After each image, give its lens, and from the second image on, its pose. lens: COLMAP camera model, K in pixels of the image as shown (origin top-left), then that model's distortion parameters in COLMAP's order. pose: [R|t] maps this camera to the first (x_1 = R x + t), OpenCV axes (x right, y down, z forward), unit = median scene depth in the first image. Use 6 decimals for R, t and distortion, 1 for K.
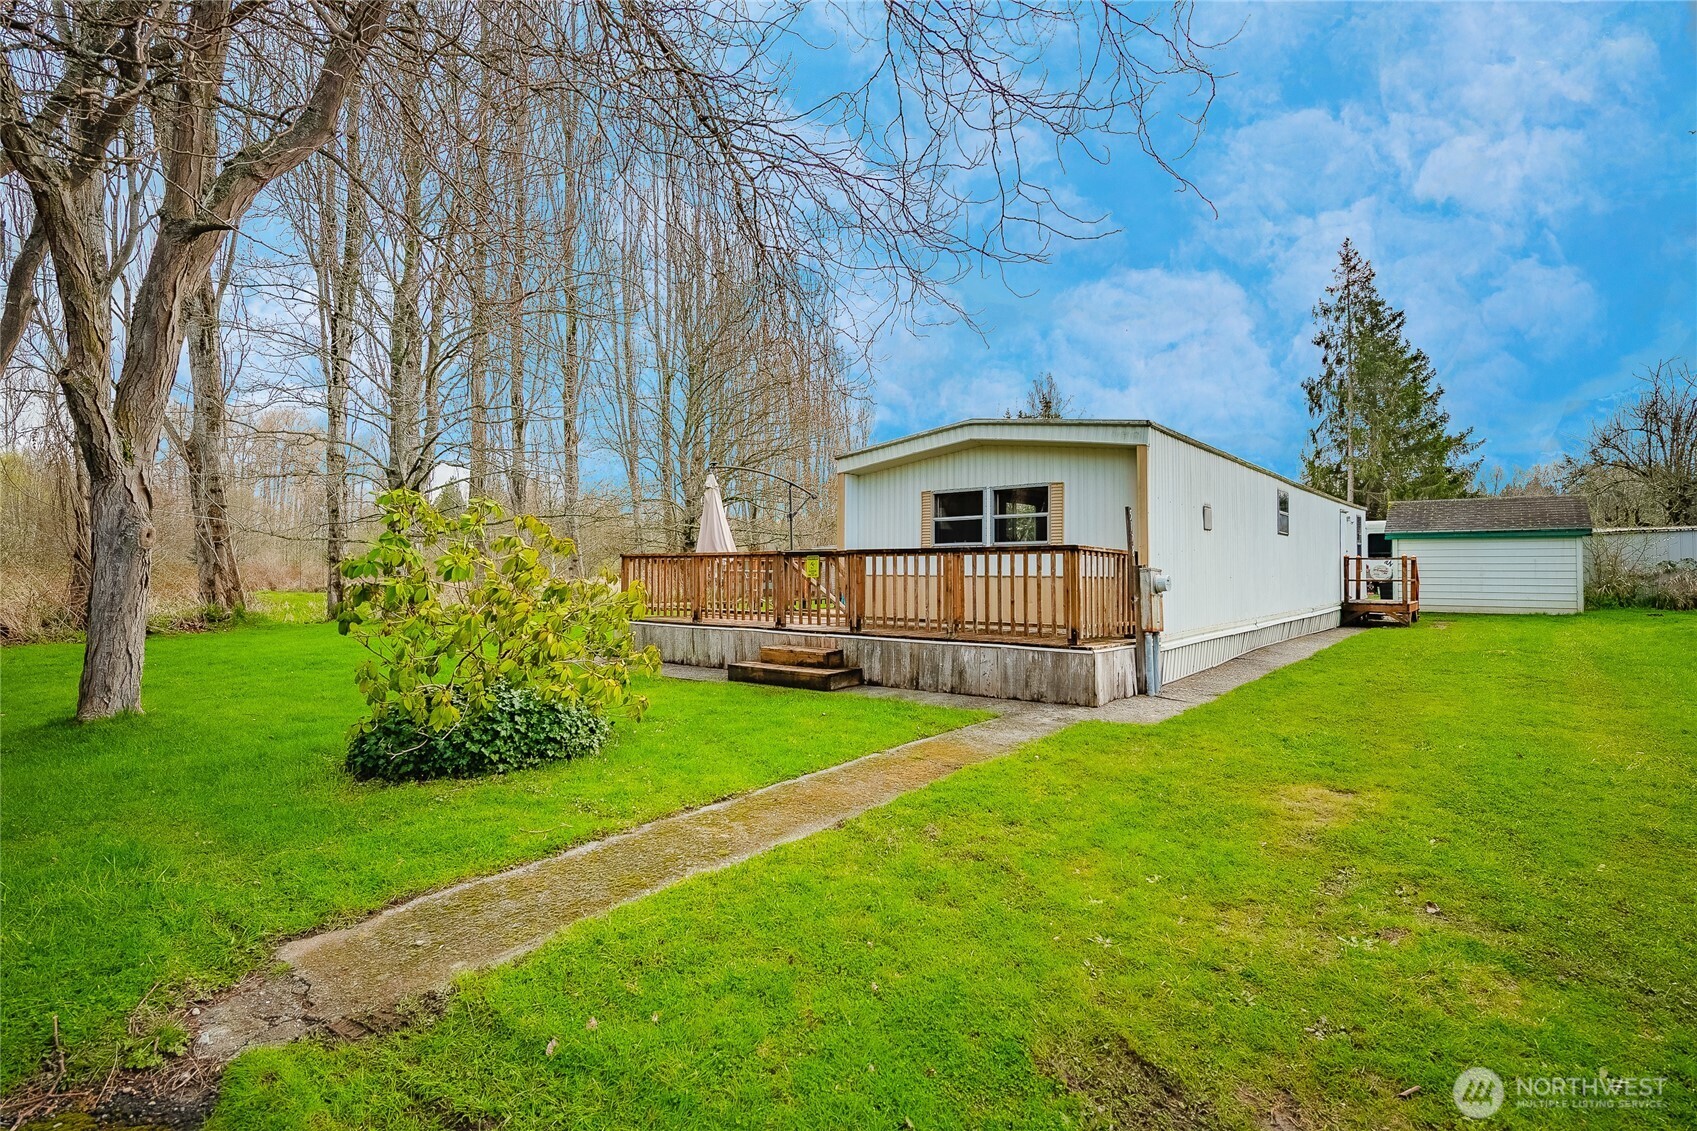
lens RADIAL K [[816.7, 0, 843.0], [0, 816.7, 565.2], [0, 0, 1]] dist [-0.000191, -0.000792]
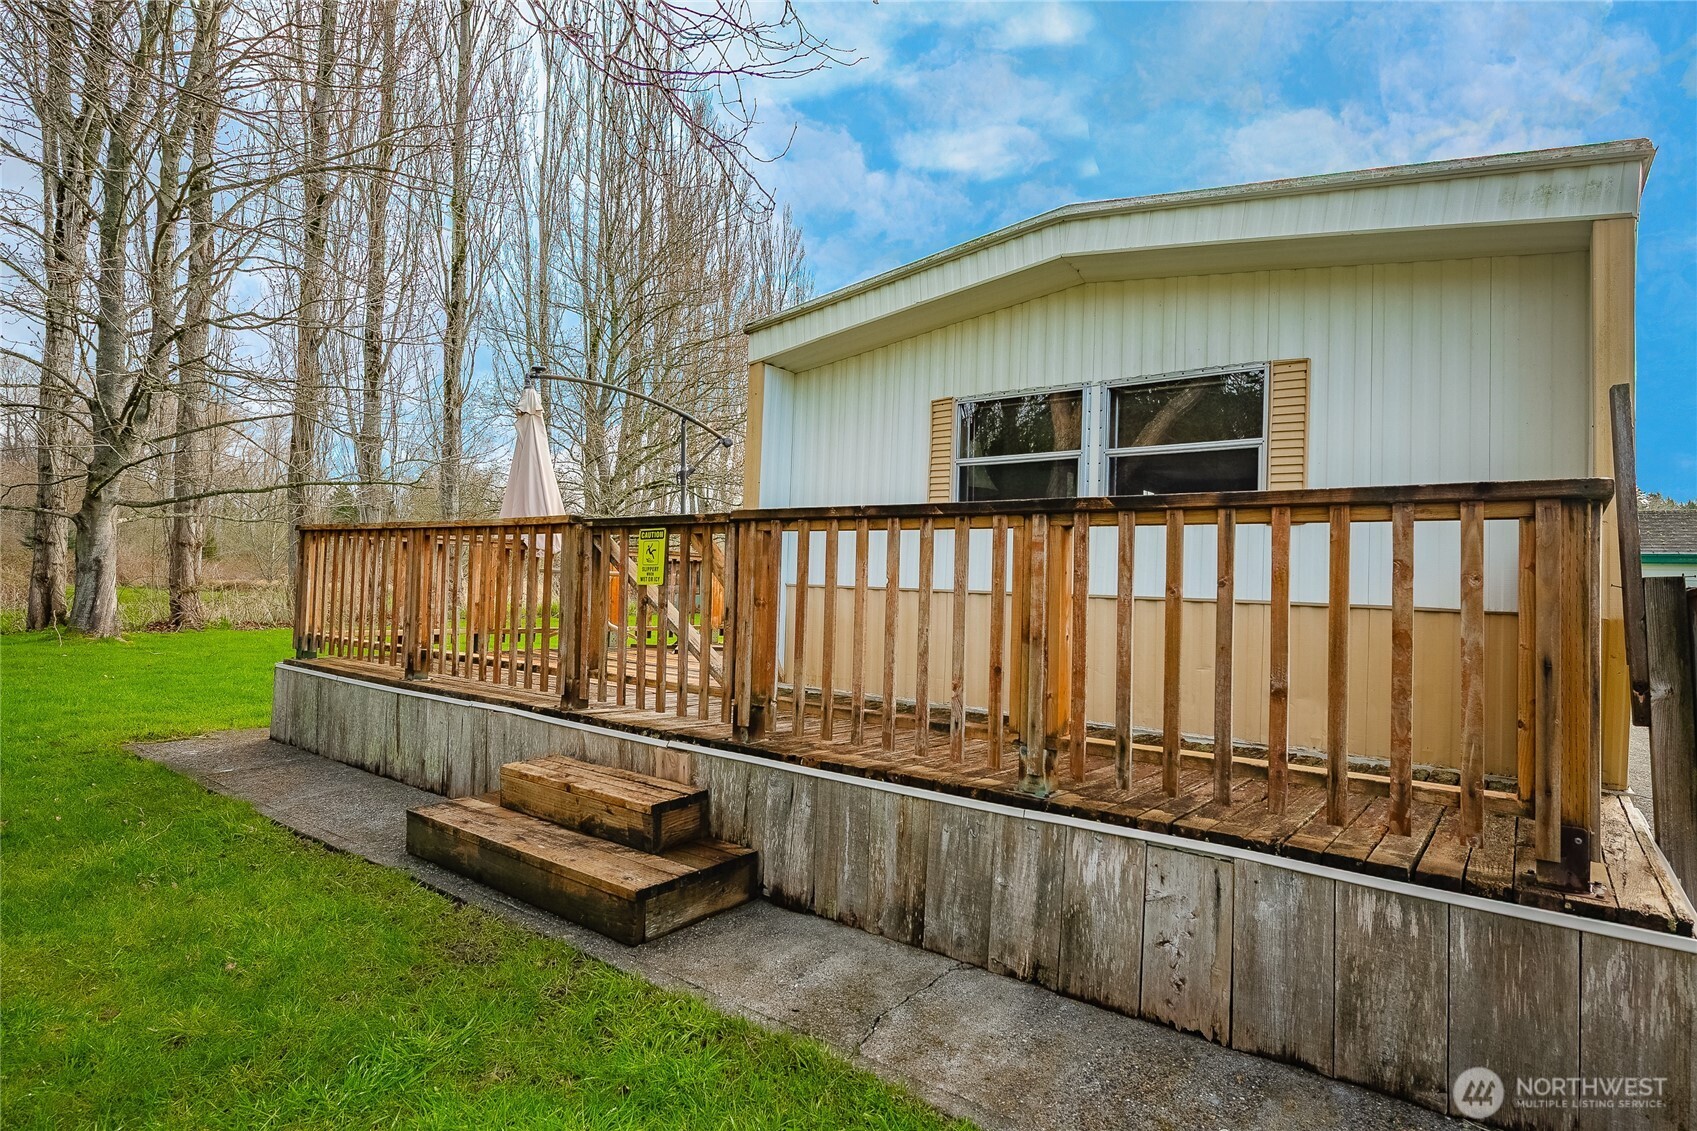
lens RADIAL K [[880.5, 0, 845.0], [0, 880.5, 566.1], [0, 0, 1]] dist [-0.002806, -0.000641]
pose [[0.998948, 0.033254, 0.031564, 0.041945], [-0.032799, 0.999352, -0.014848, 0.009105], [-0.032037, 0.013797, 0.999391, 0.589179]]
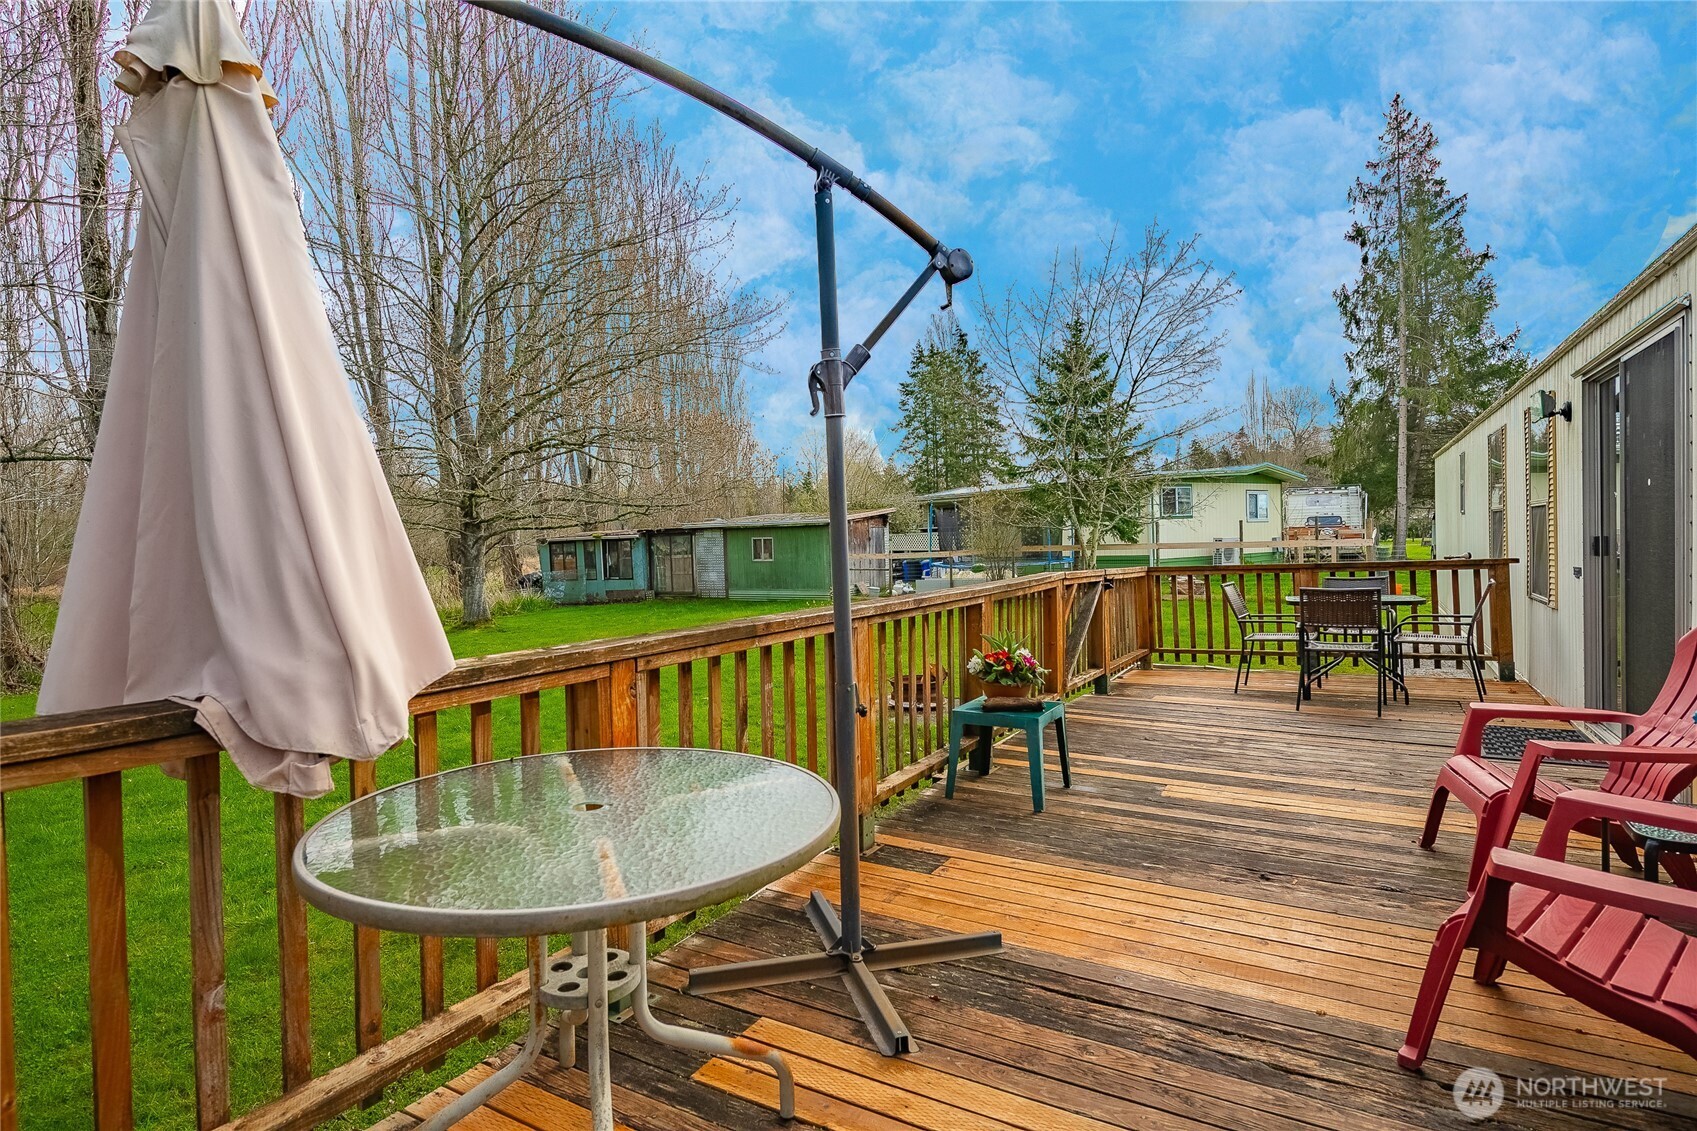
lens RADIAL K [[880.5, 0, 845.4], [0, 880.5, 566.2], [0, 0, 1]] dist [-0.002806, -0.000641]
pose [[0.984749, -0.030867, 0.171223, -0.130836], [0.025139, 0.999053, 0.035521, -0.043059], [-0.172157, -0.030675, 0.984592, 1.215674]]
